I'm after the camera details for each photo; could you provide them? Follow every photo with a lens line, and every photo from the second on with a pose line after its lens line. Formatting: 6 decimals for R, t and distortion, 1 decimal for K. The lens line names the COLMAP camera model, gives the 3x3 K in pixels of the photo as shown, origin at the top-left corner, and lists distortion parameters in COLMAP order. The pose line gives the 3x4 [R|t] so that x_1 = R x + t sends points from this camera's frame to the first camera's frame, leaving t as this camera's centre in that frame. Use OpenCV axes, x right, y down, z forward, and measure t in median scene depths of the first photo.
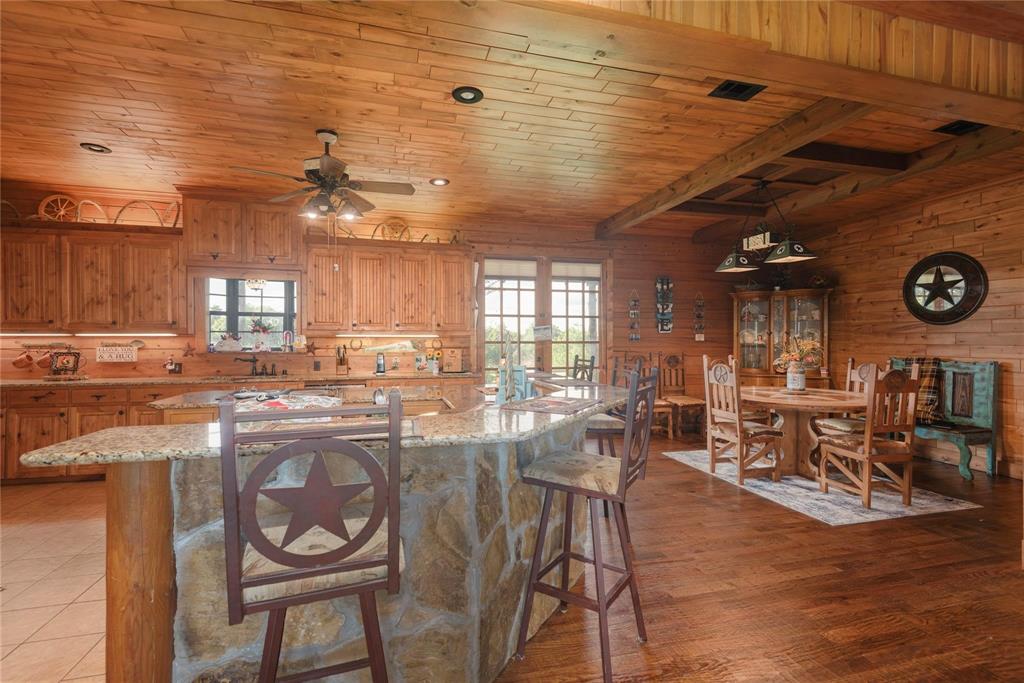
lens RADIAL K [[465.0, 0, 505.6], [0, 465.0, 339.6], [0, 0, 1]] dist [0.013991, -0.003673]
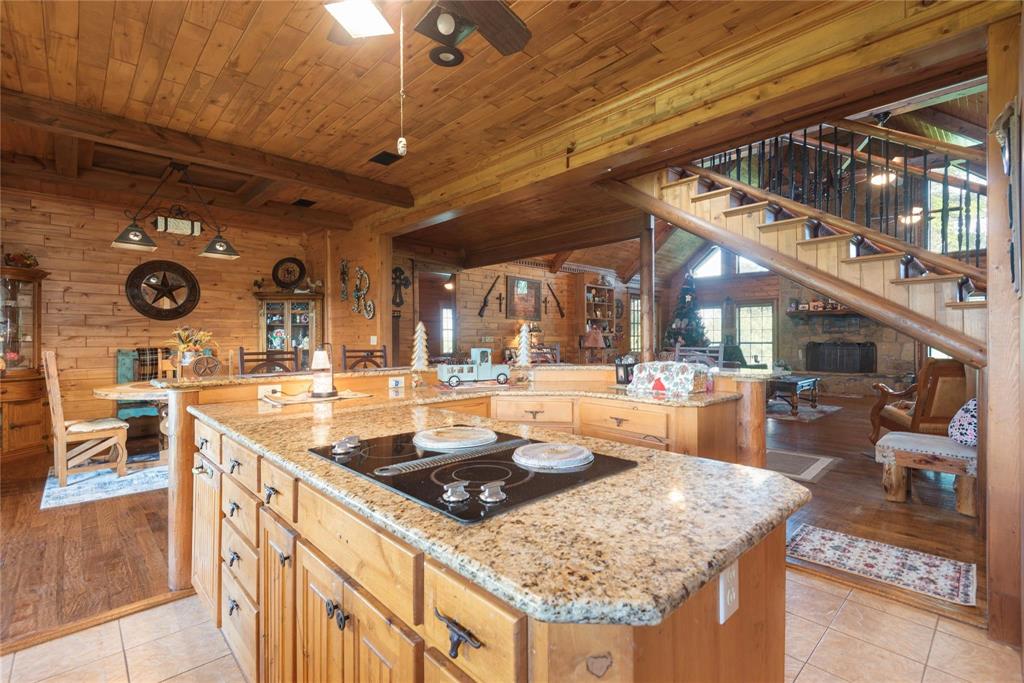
lens RADIAL K [[465.0, 0, 507.0], [0, 465.0, 339.5], [0, 0, 1]] dist [0.013991, -0.003673]
pose [[-0.487858, -0.005487, 0.872906, -0.227387], [0.002904, 0.999965, 0.007909, 0.004810], [-0.872918, 0.006394, -0.487824, 0.327934]]
